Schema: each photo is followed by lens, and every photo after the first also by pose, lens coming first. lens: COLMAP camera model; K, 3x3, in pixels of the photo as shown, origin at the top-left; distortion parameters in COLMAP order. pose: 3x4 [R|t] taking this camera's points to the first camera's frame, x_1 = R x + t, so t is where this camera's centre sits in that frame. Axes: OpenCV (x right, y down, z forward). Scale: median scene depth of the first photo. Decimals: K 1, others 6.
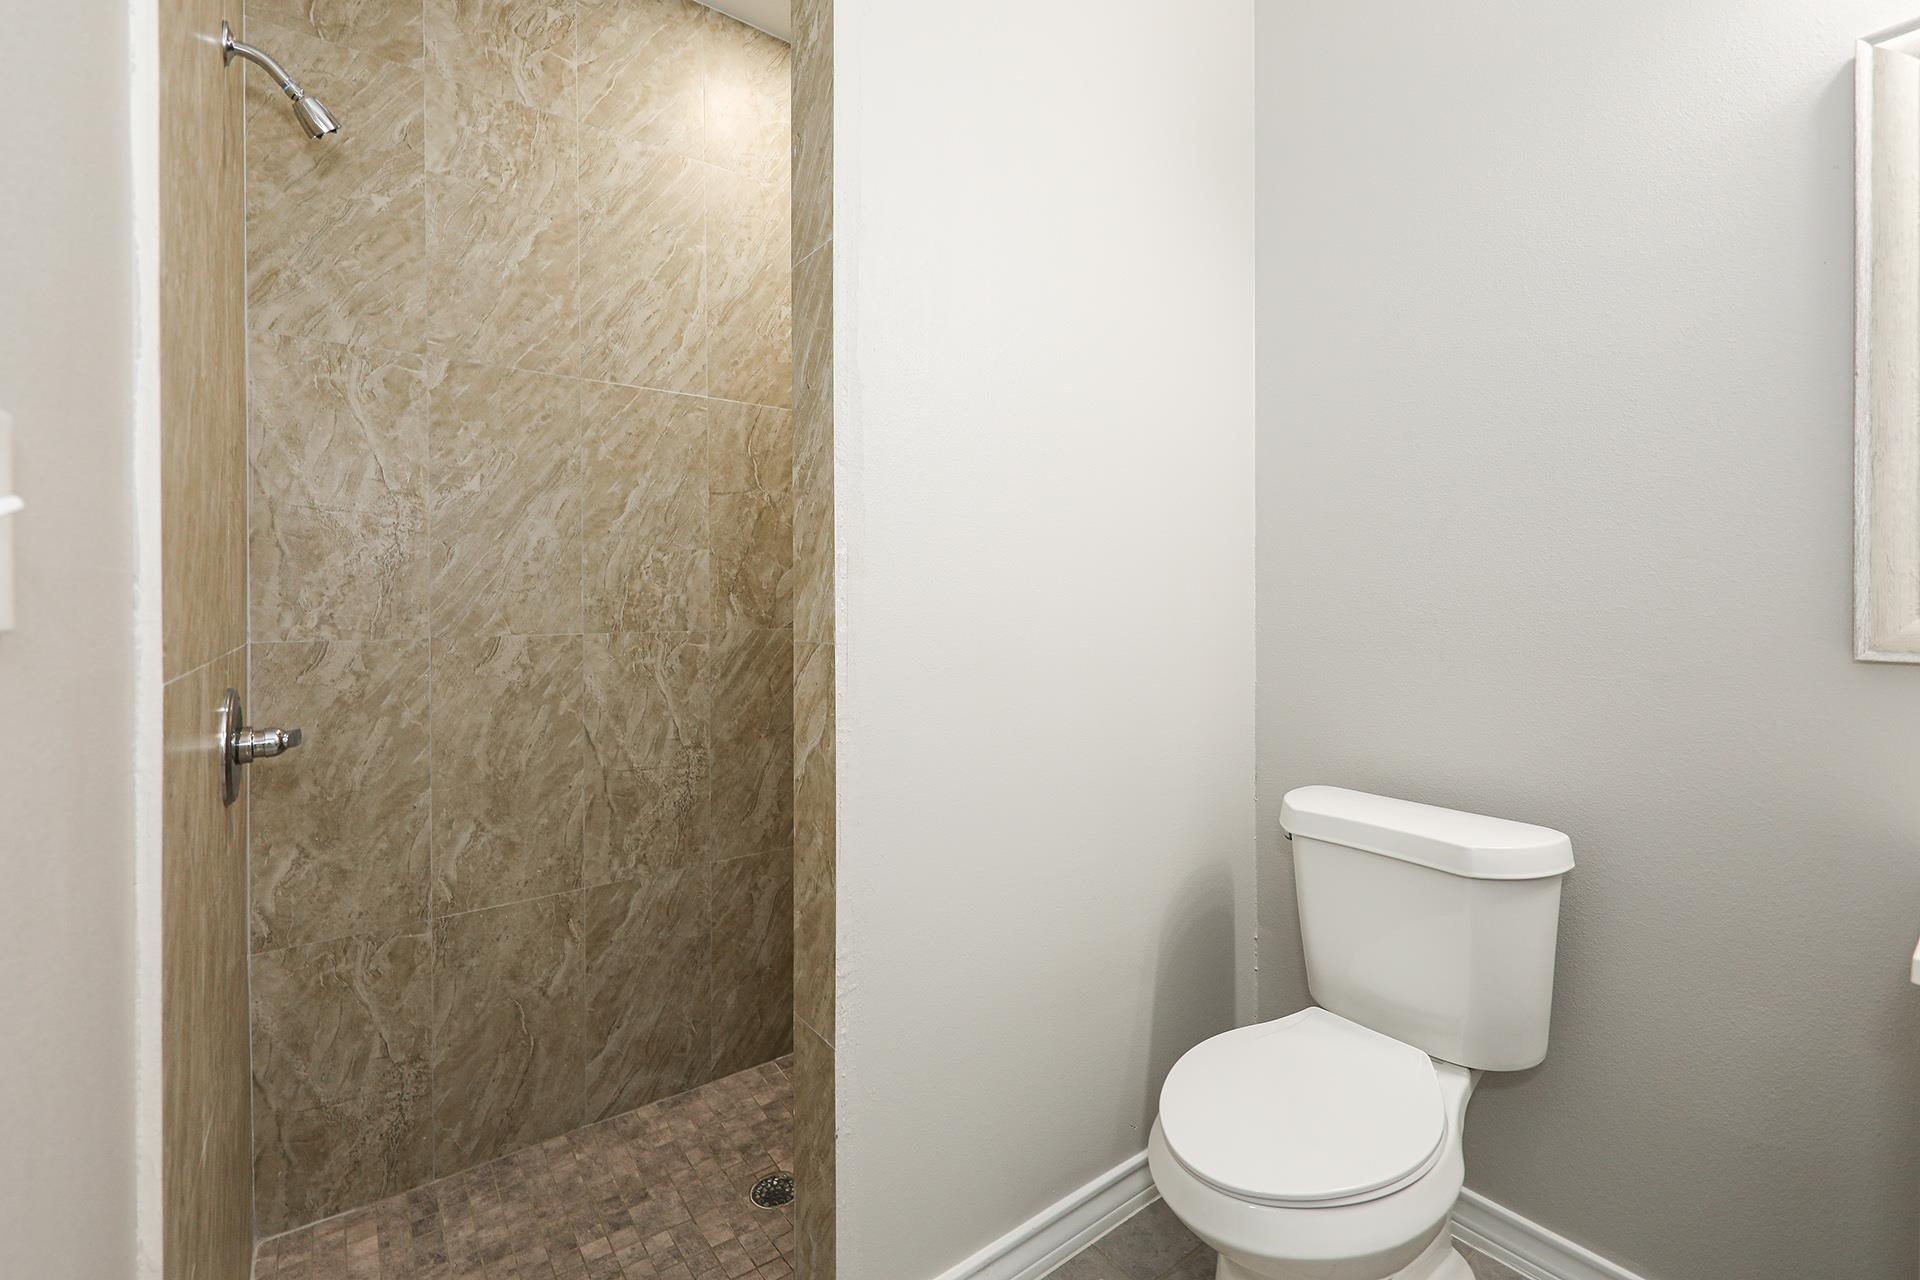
lens RADIAL K [[829.6, 0, 964.2], [0, 829.6, 592.4], [0, 0, 1]] dist [0.012666, -0.004636]
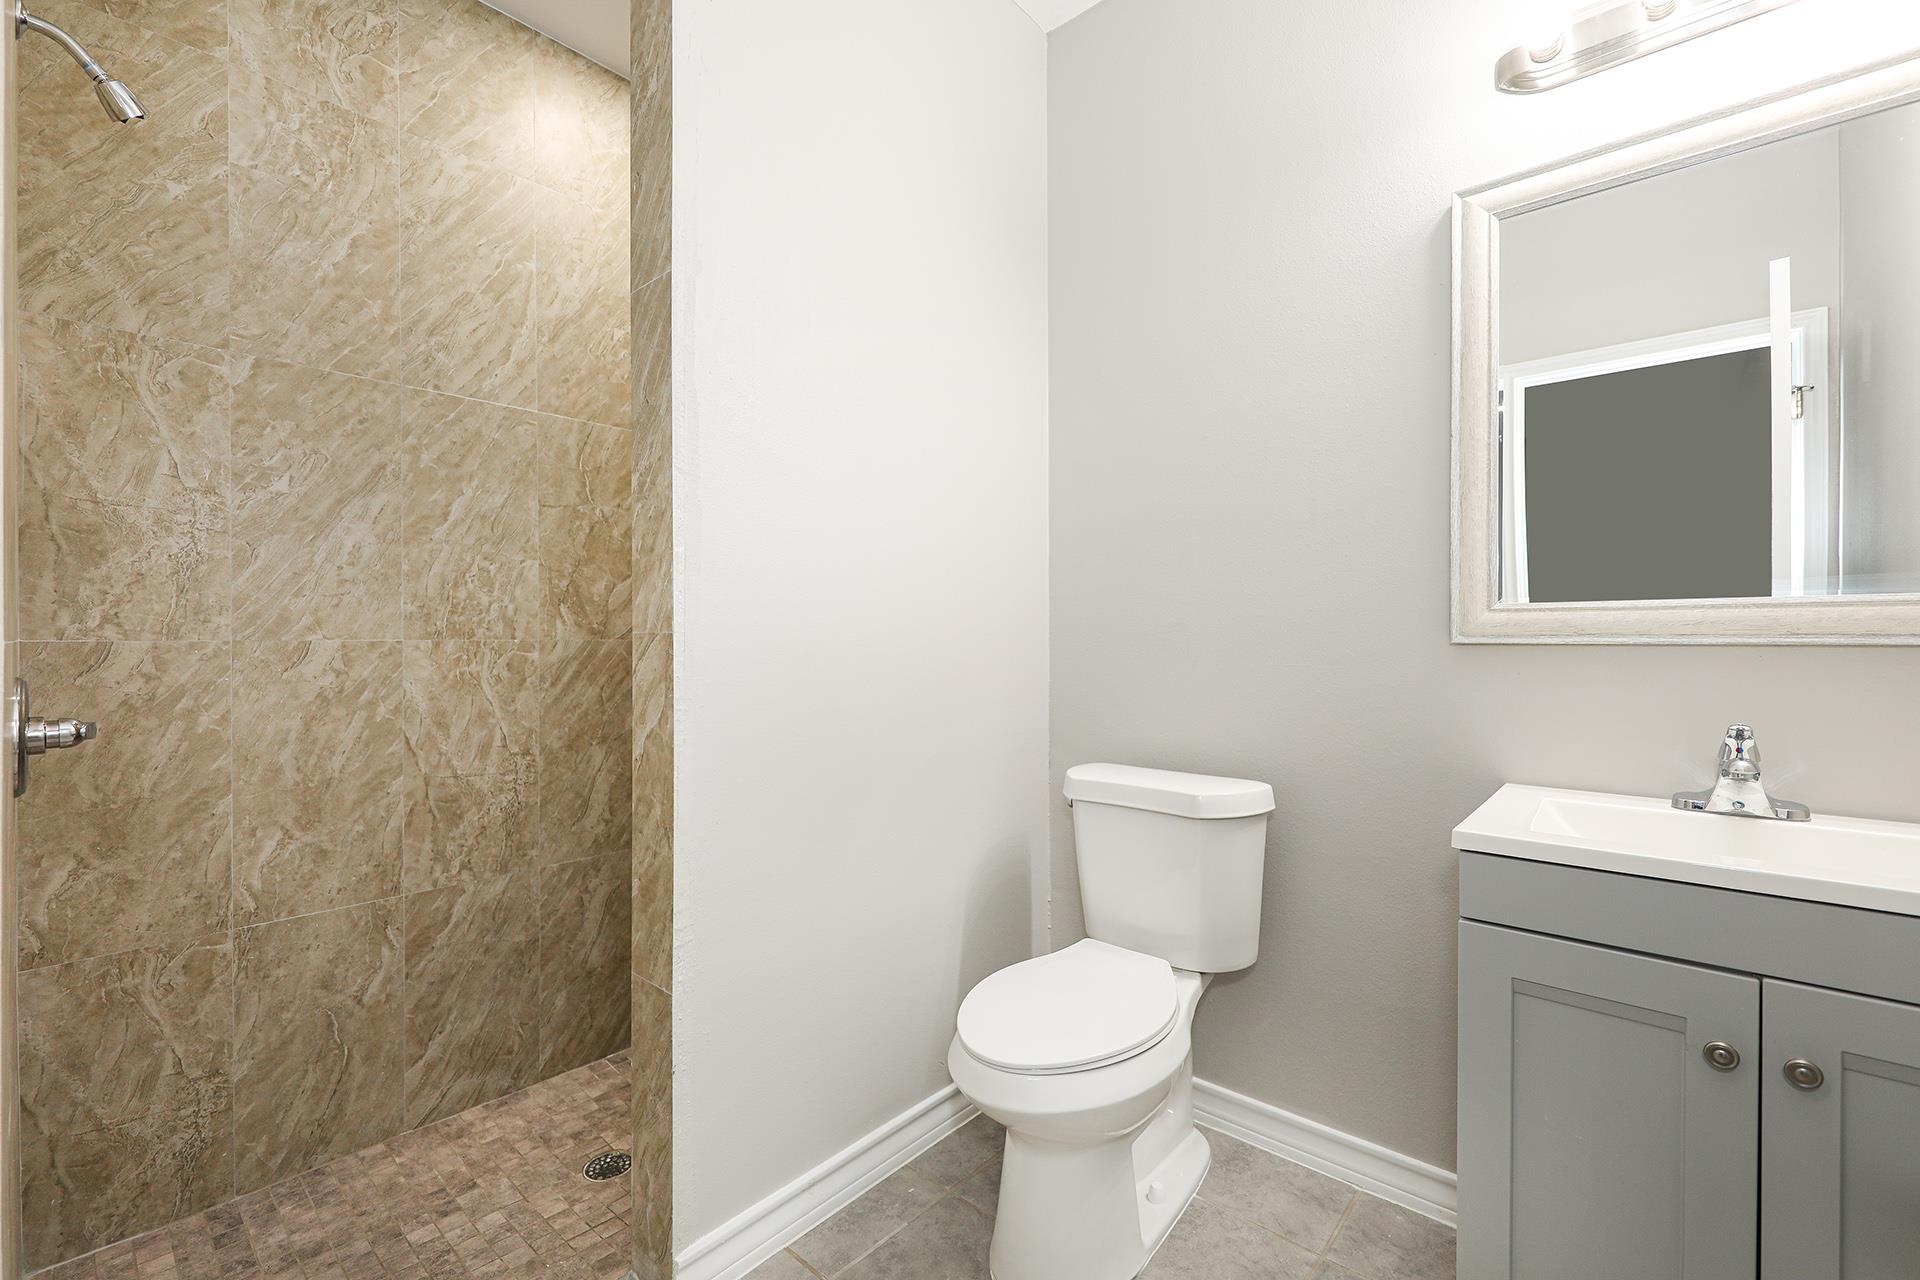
lens RADIAL K [[829.6, 0, 969.5], [0, 829.6, 634.3], [0, 0, 1]] dist [0.012666, -0.004636]
pose [[0.979452, 0.000770, 0.201678, 0.007394], [-0.000133, 0.999995, -0.003174, 0.051665], [-0.201679, 0.003082, 0.979447, -0.134709]]
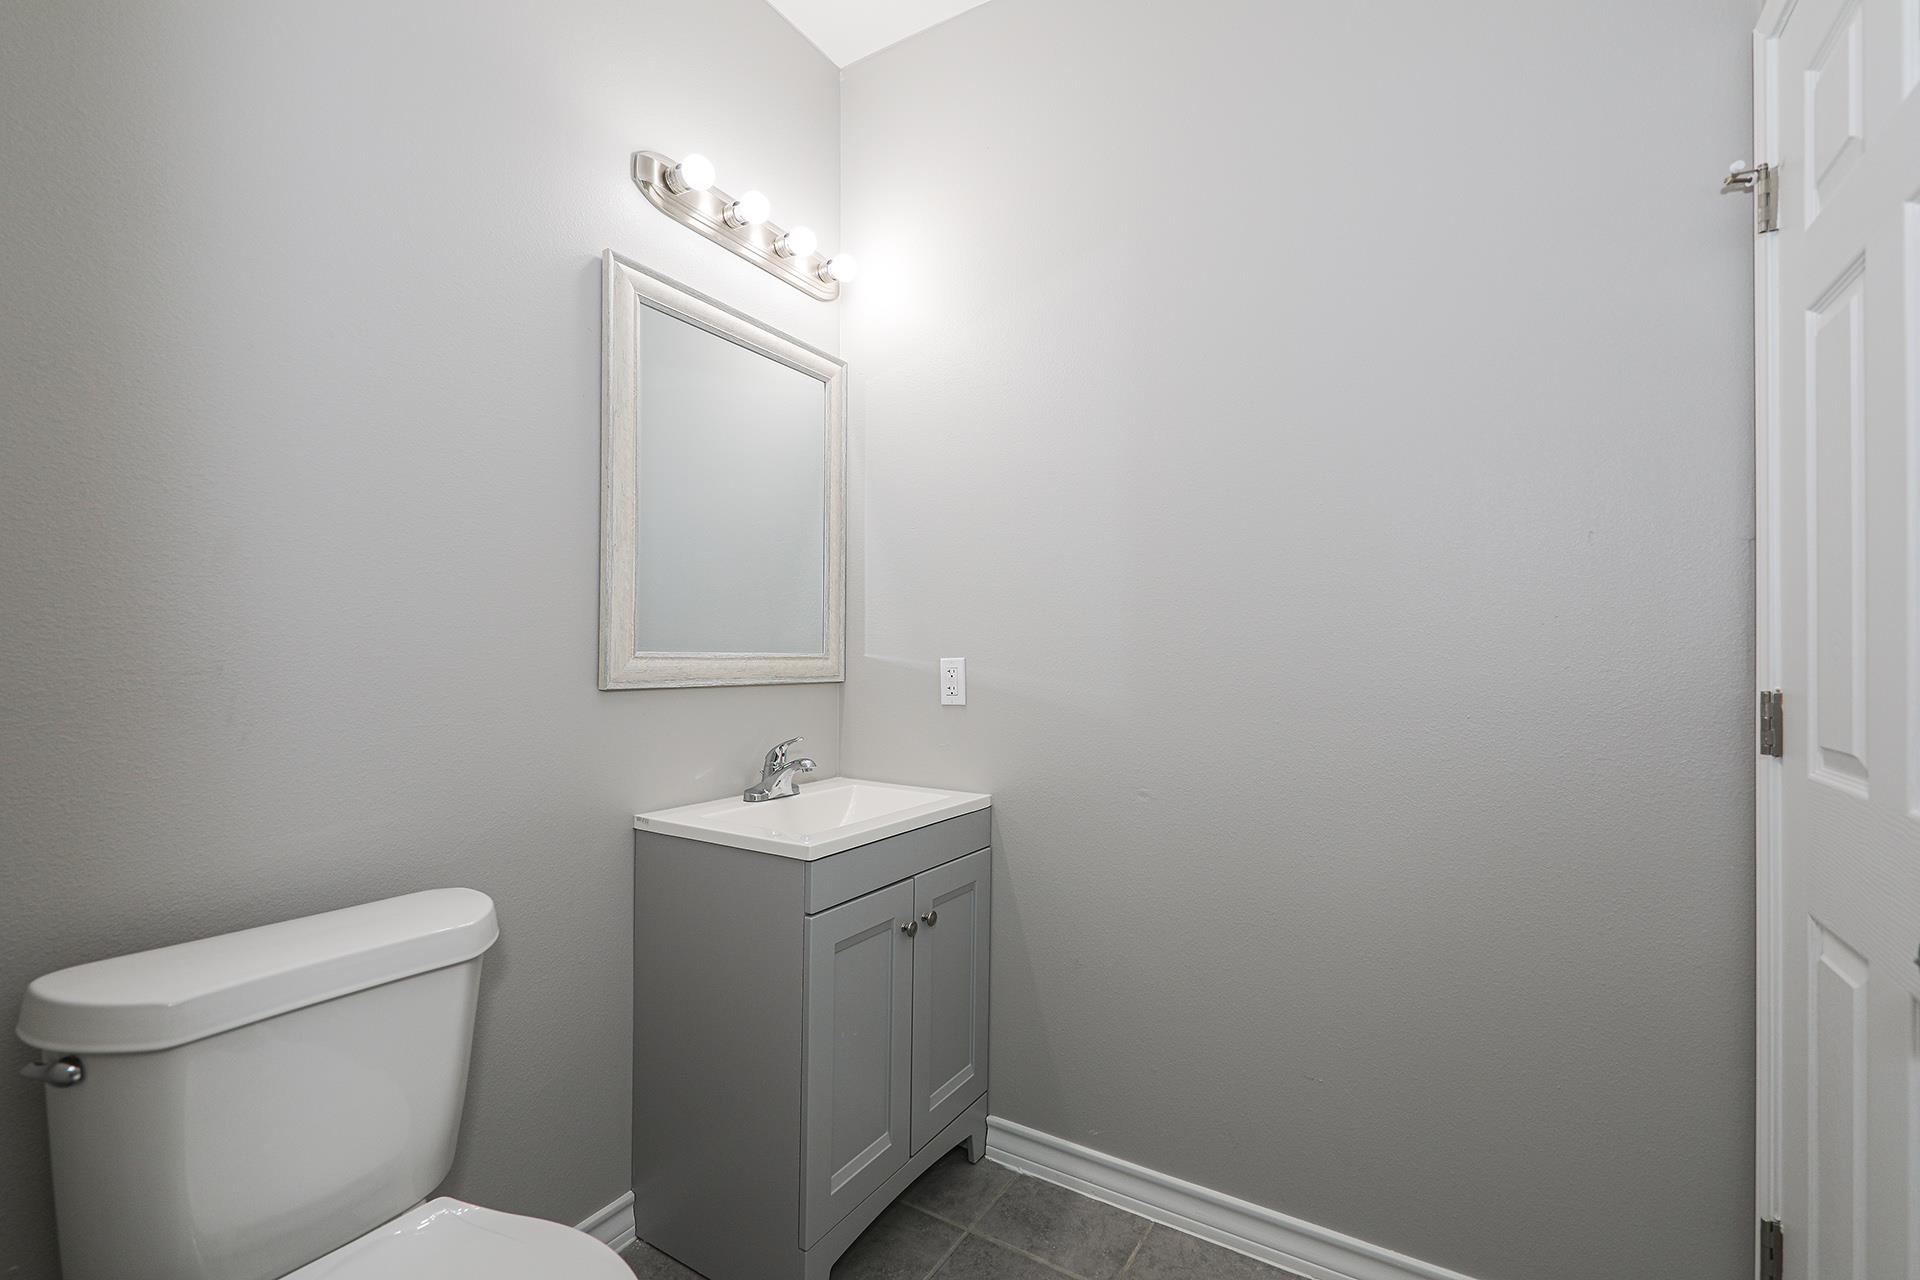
lens RADIAL K [[829.6, 0, 962.0], [0, 829.6, 653.8], [0, 0, 1]] dist [0.012666, -0.004636]
pose [[-0.358655, 0.009788, 0.933419, -0.328965], [0.000602, 0.999947, -0.010254, 0.025891], [-0.933470, -0.003116, -0.358642, 0.688520]]
